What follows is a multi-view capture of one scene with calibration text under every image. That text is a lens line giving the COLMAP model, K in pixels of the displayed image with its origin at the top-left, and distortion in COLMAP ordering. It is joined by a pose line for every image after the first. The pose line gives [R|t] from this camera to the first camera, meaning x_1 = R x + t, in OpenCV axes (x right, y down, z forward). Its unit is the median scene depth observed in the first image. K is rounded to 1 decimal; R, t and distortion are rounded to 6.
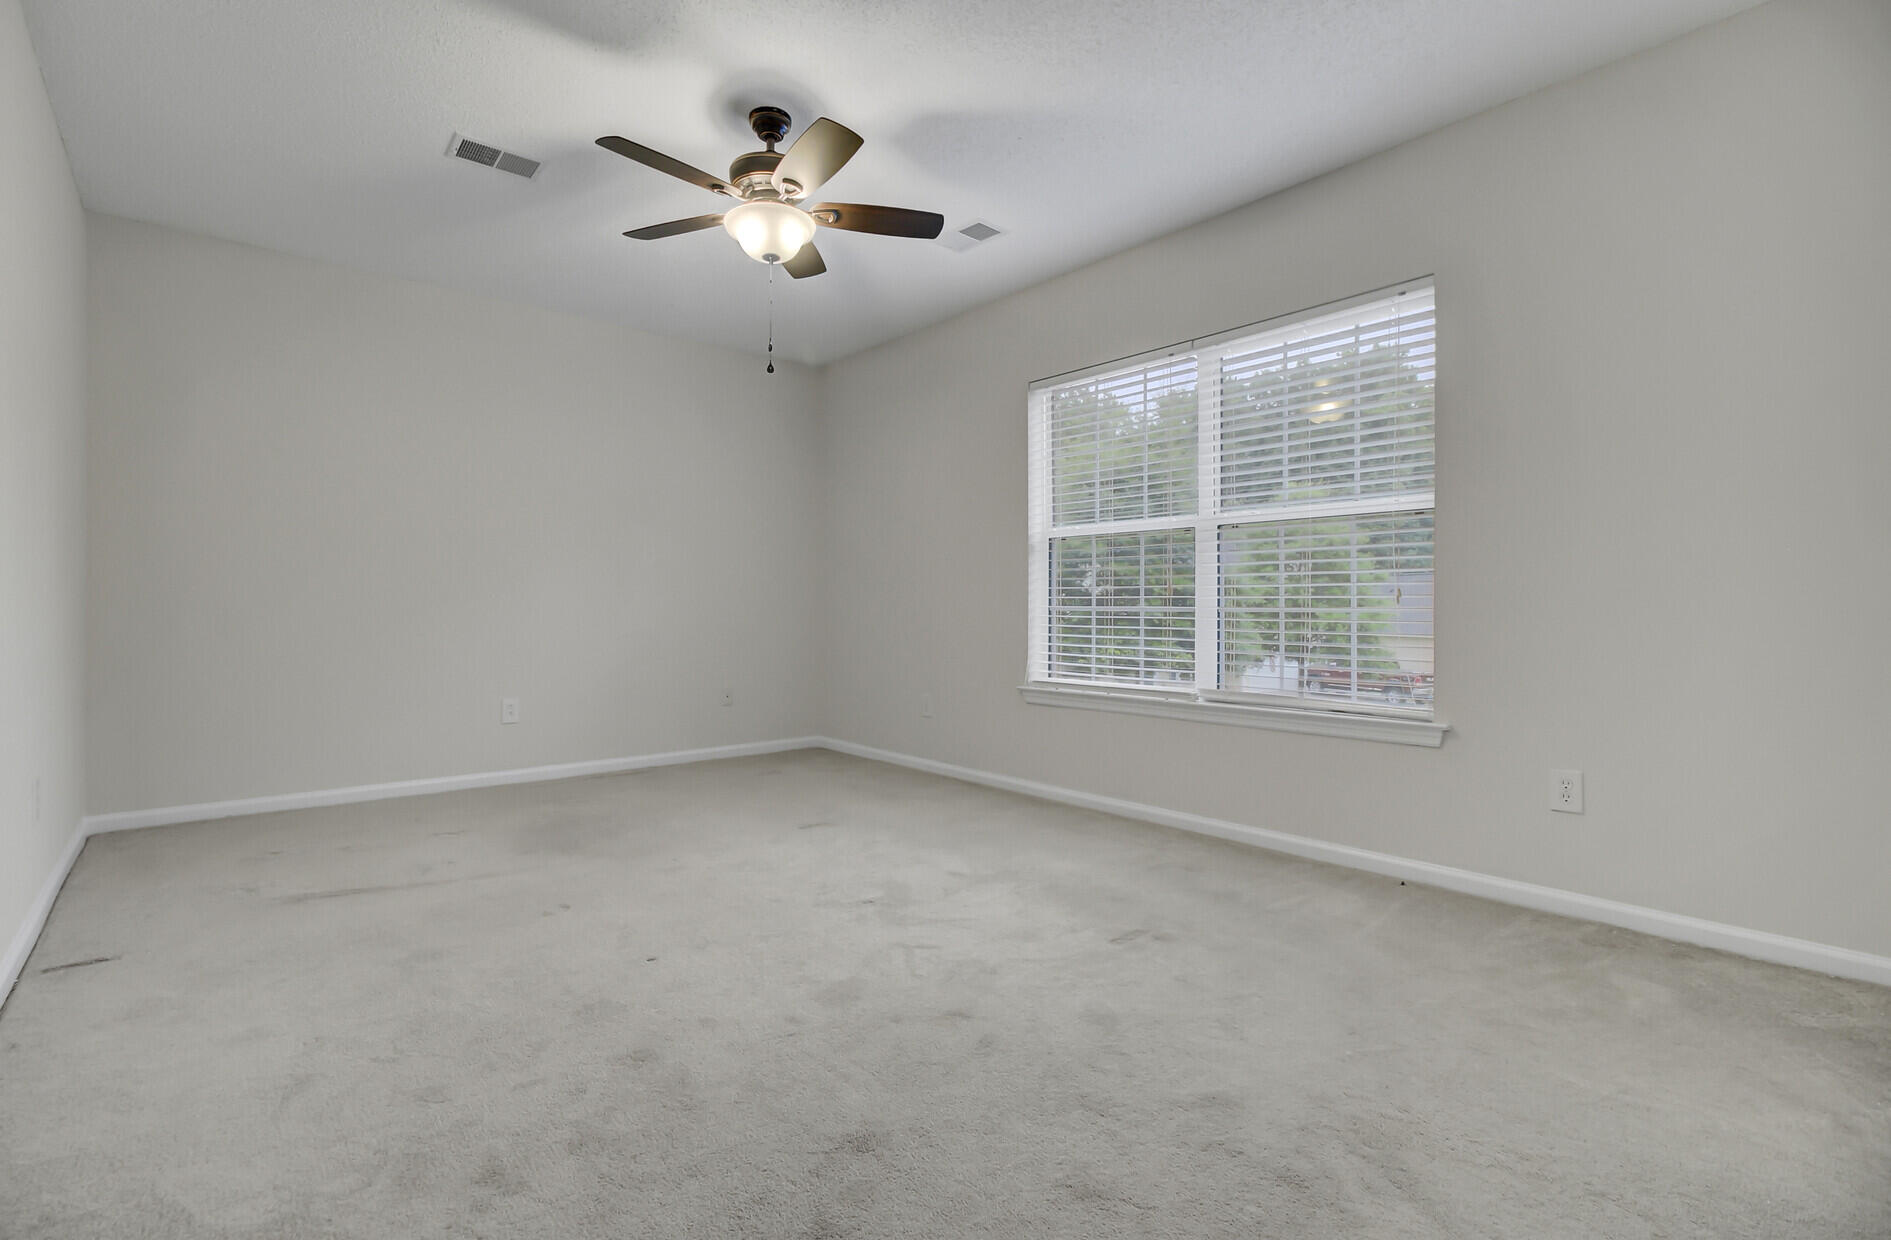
lens RADIAL K [[868.5, 0, 941.3], [0, 868.5, 621.3], [0, 0, 1]] dist [-0.010882, 0.005311]
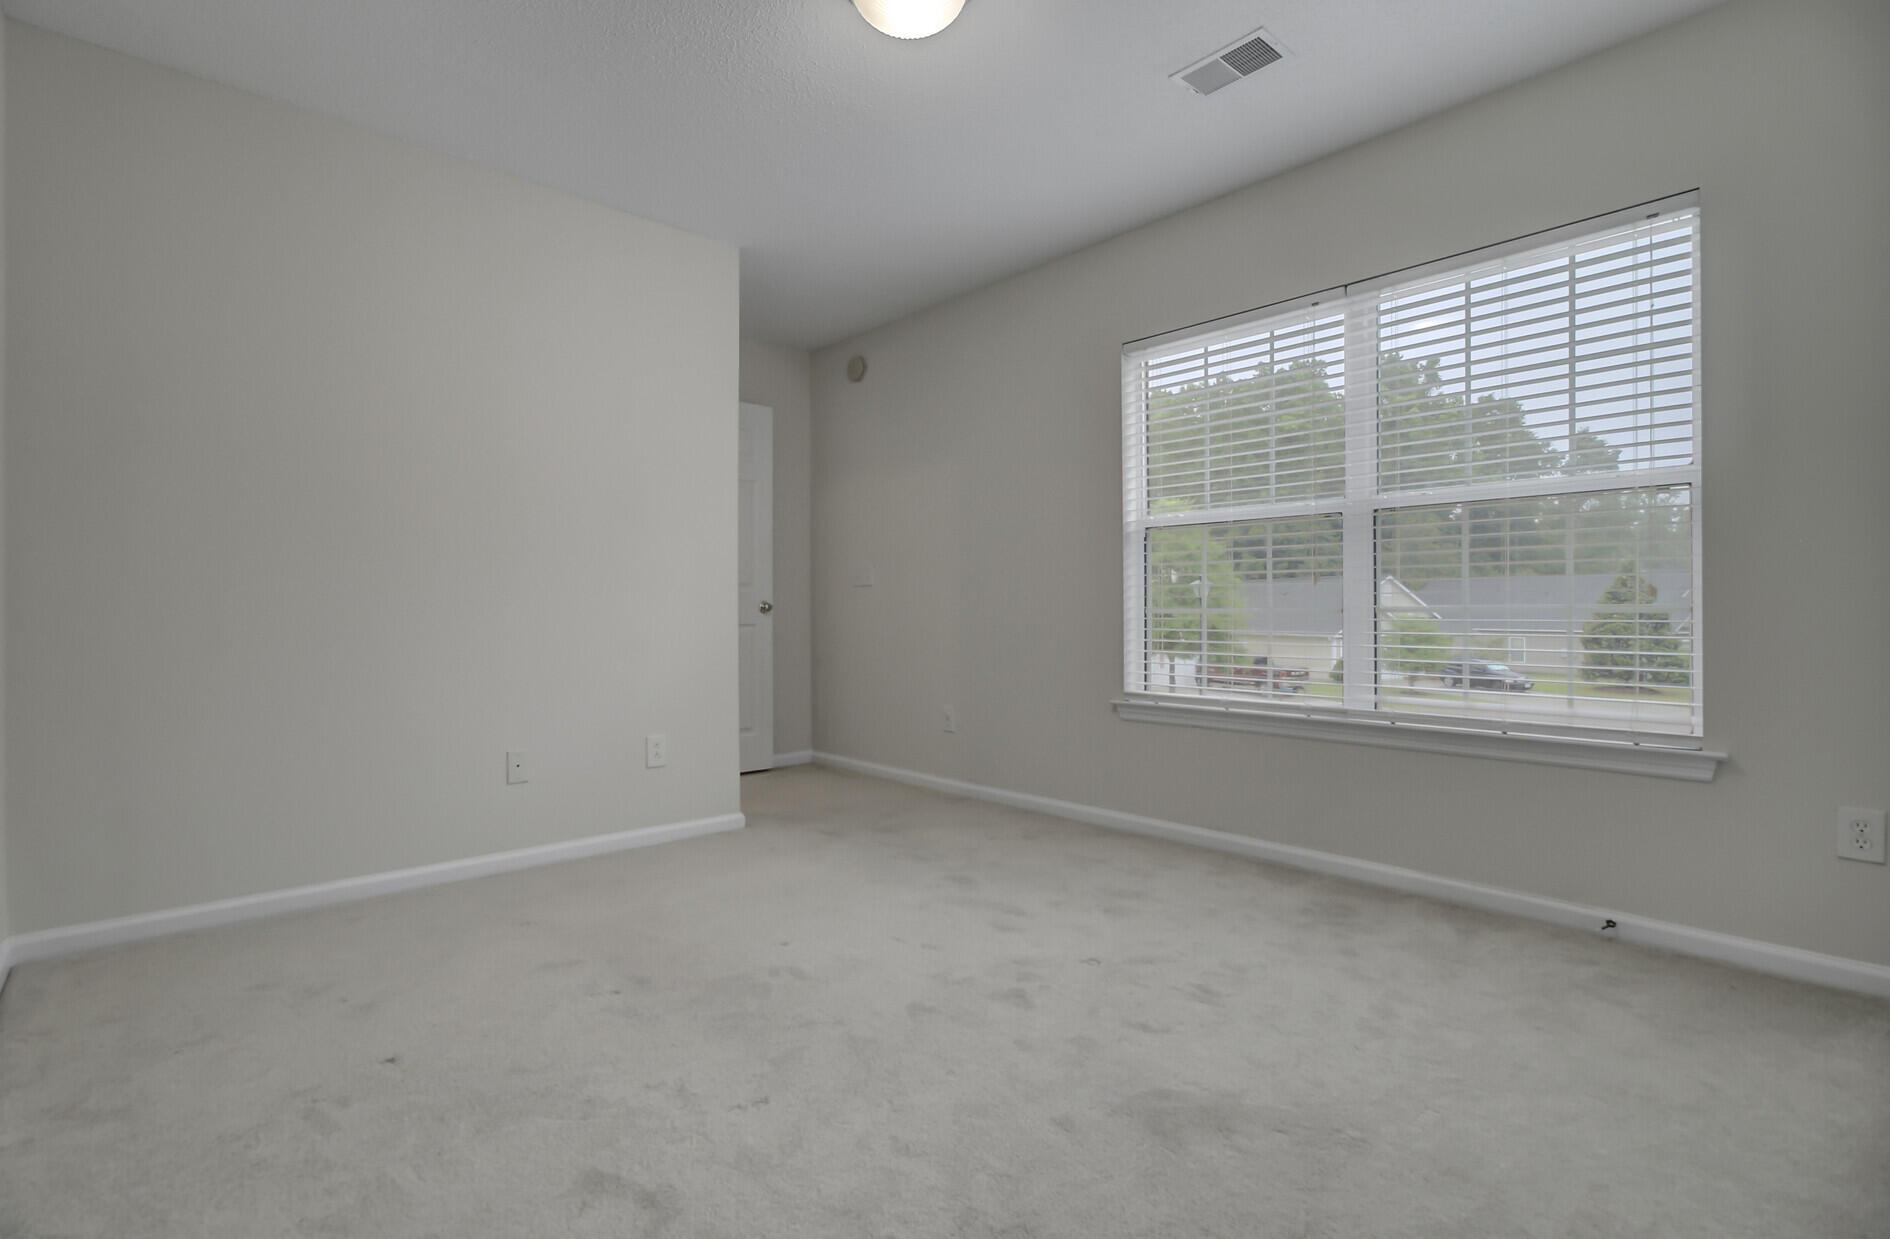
lens RADIAL K [[921.2, 0, 948.3], [0, 921.2, 617.3], [0, 0, 1]] dist [0.003965, -0.001685]
pose [[0.999877, -0.002408, 0.015510, -0.102650], [0.002503, 0.999978, -0.006122, -0.001742], [-0.015495, 0.006160, 0.999861, 0.120234]]
